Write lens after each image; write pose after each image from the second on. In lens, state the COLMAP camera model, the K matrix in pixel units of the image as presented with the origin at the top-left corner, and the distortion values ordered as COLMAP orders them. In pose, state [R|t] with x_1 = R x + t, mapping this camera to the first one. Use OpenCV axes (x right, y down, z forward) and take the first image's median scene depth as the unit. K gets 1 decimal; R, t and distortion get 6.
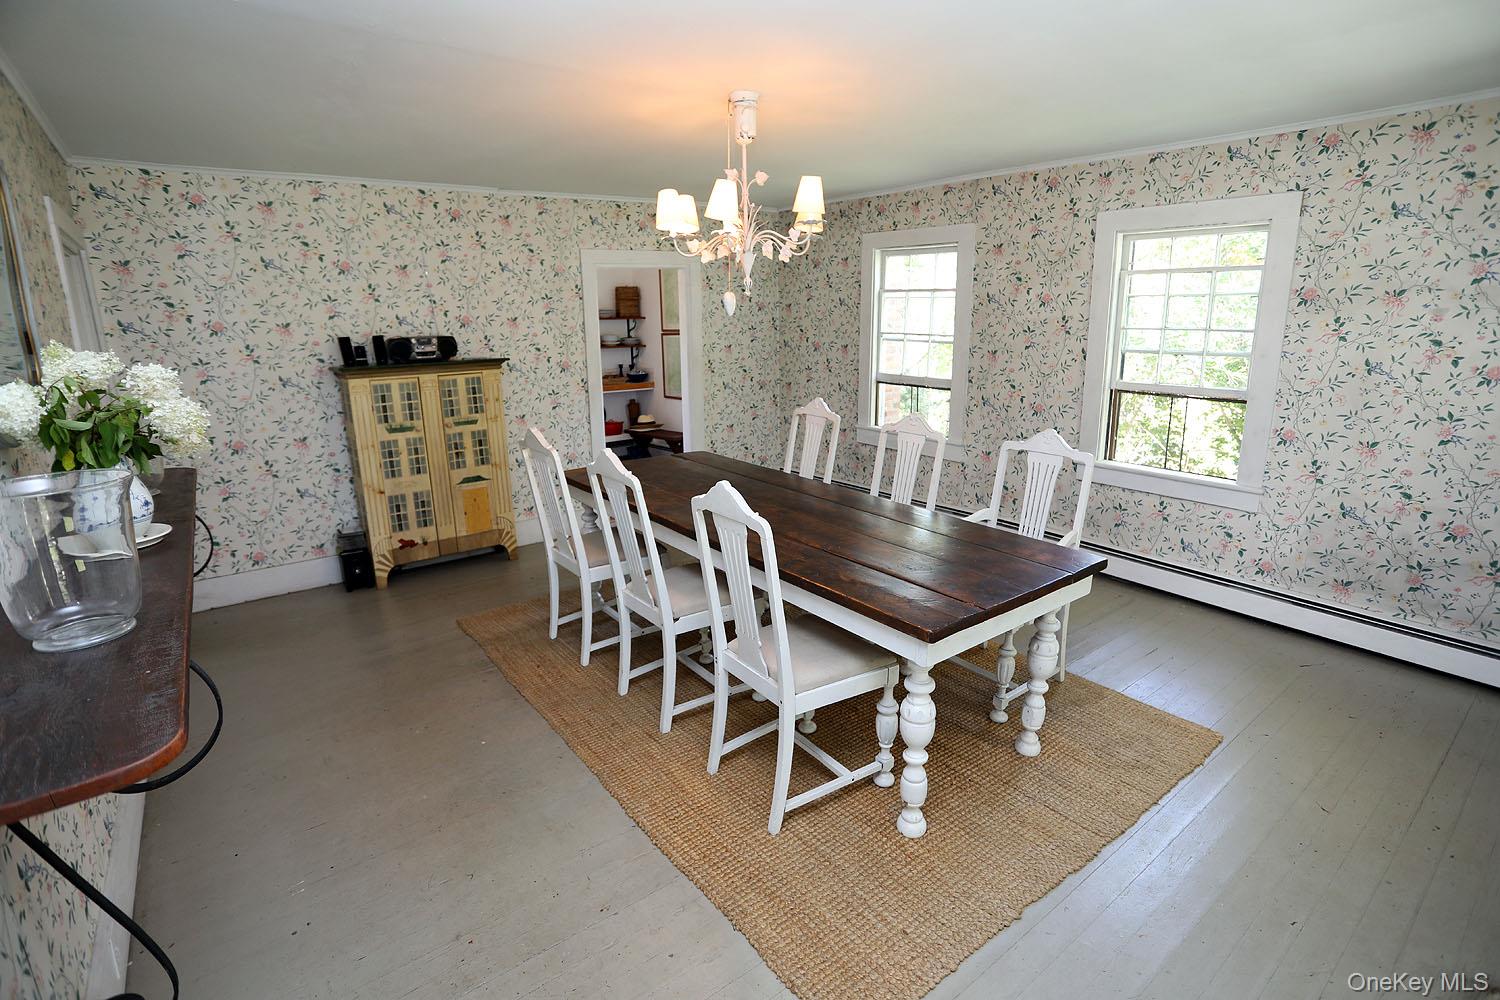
lens RADIAL K [[720.4, 0, 756.5], [0, 720.4, 493.8], [0, 0, 1]] dist [-0.077718, 0.030668]
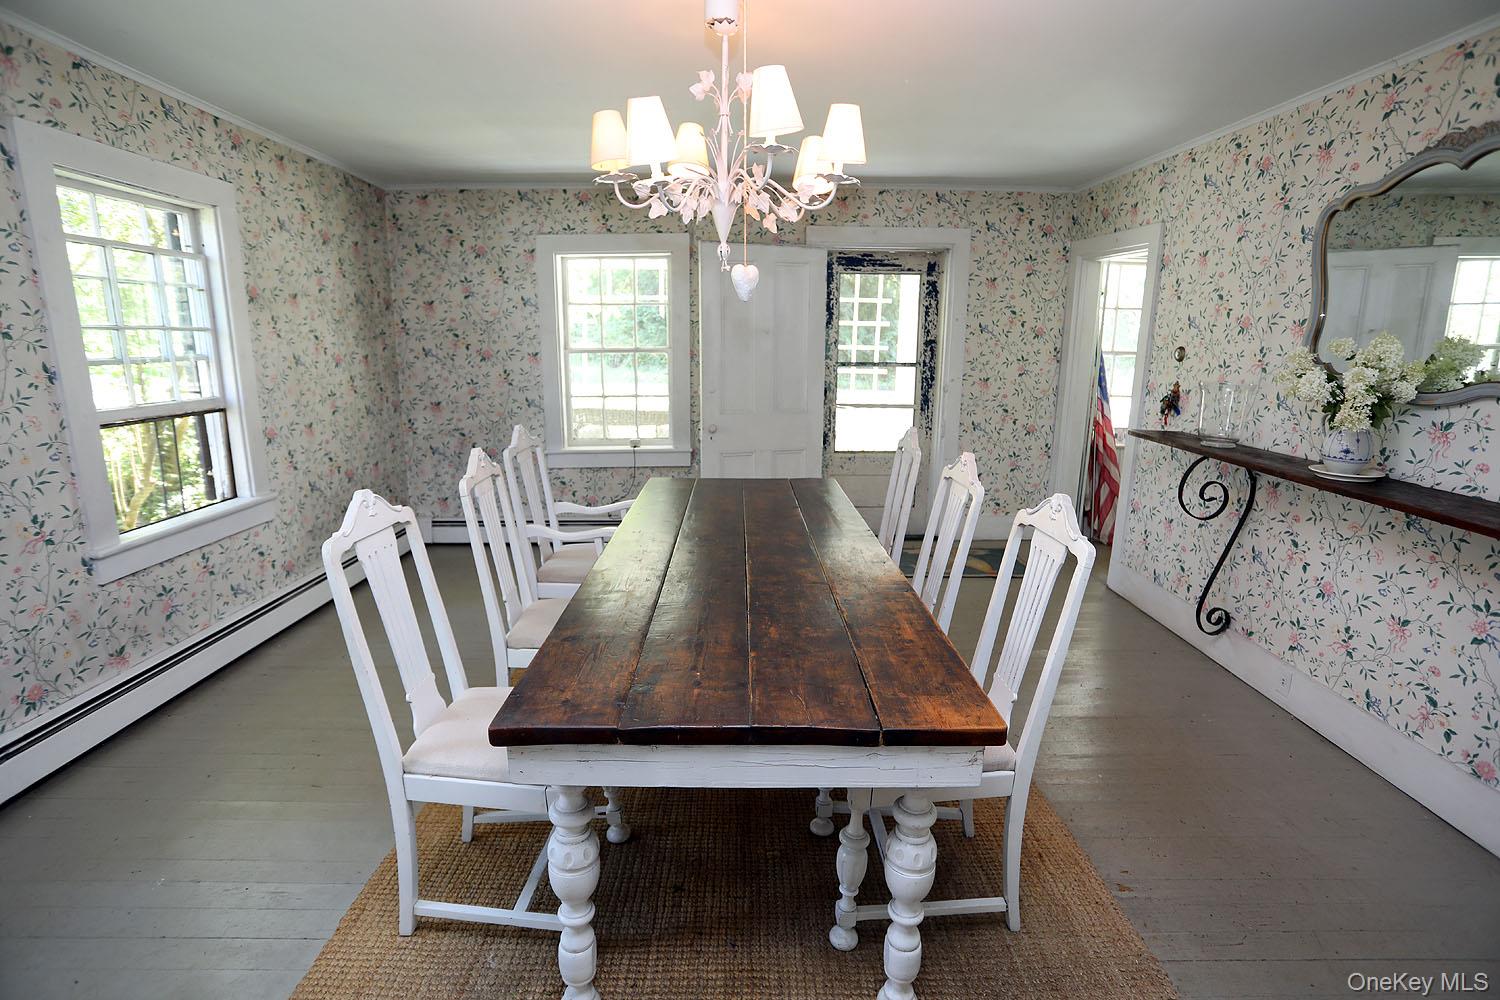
lens RADIAL K [[720.4, 0, 756.5], [0, 720.4, 493.8], [0, 0, 1]] dist [-0.077718, 0.030668]
pose [[-0.804021, -0.129821, 0.580256, -0.313911], [0.134862, 0.910626, 0.390604, -0.244803], [-0.579105, 0.392309, -0.714655, 1.088427]]
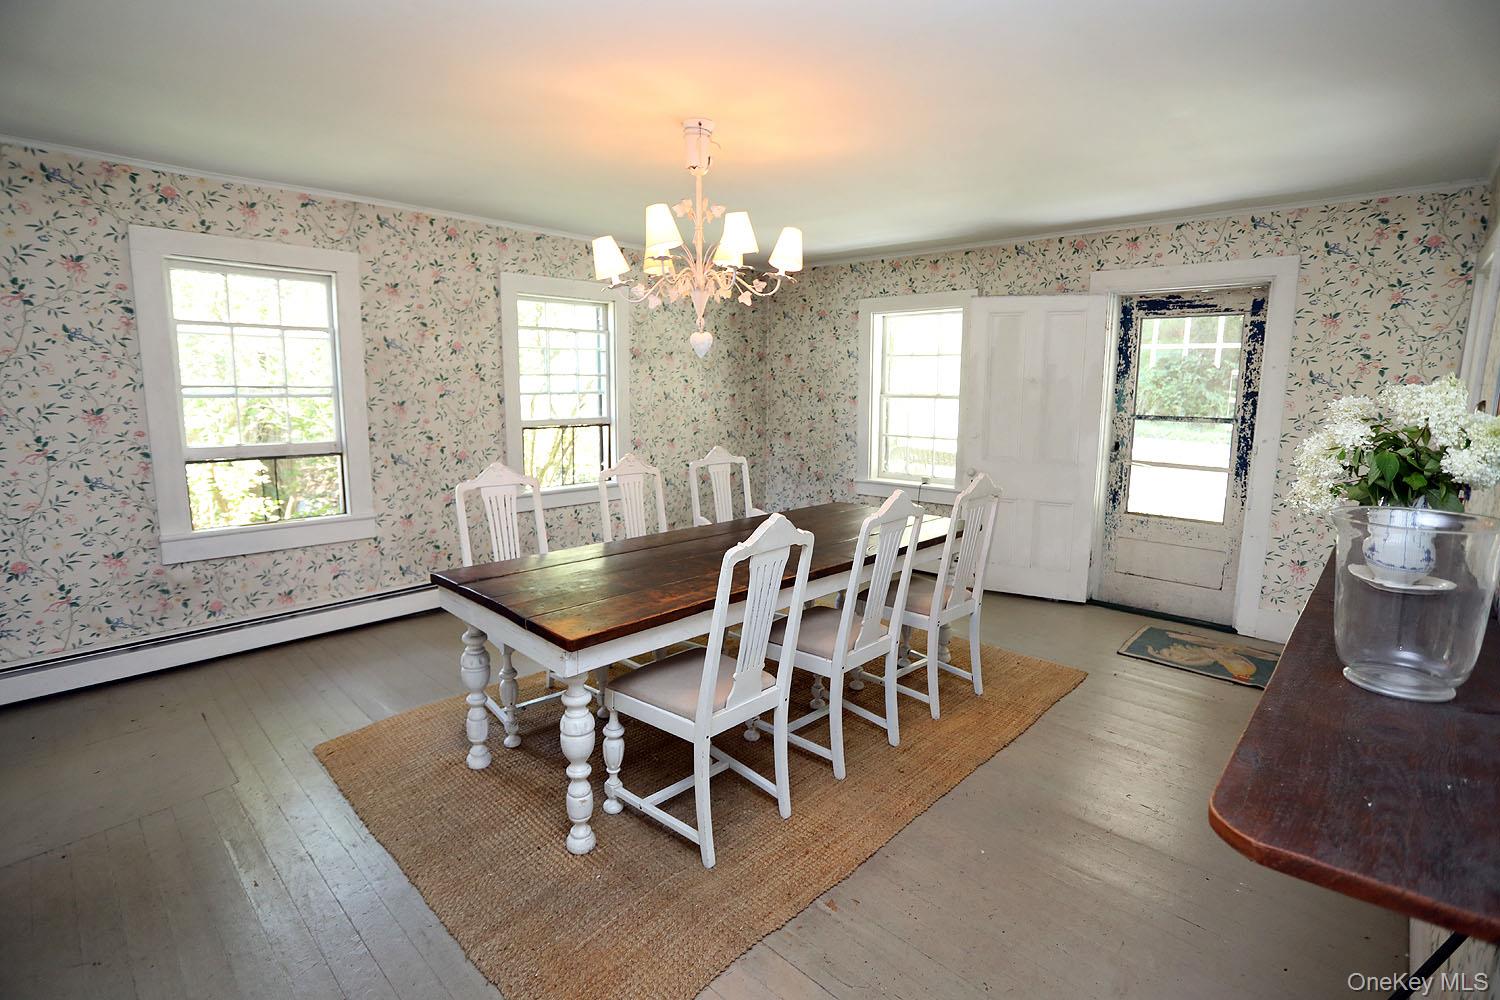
lens RADIAL K [[720.4, 0, 756.5], [0, 720.4, 493.8], [0, 0, 1]] dist [-0.077718, 0.030668]
pose [[-0.154463, -0.153937, 0.975933, -0.678686], [0.223513, 0.956734, 0.186284, -0.171651], [-0.962384, 0.246907, -0.113373, 0.771962]]
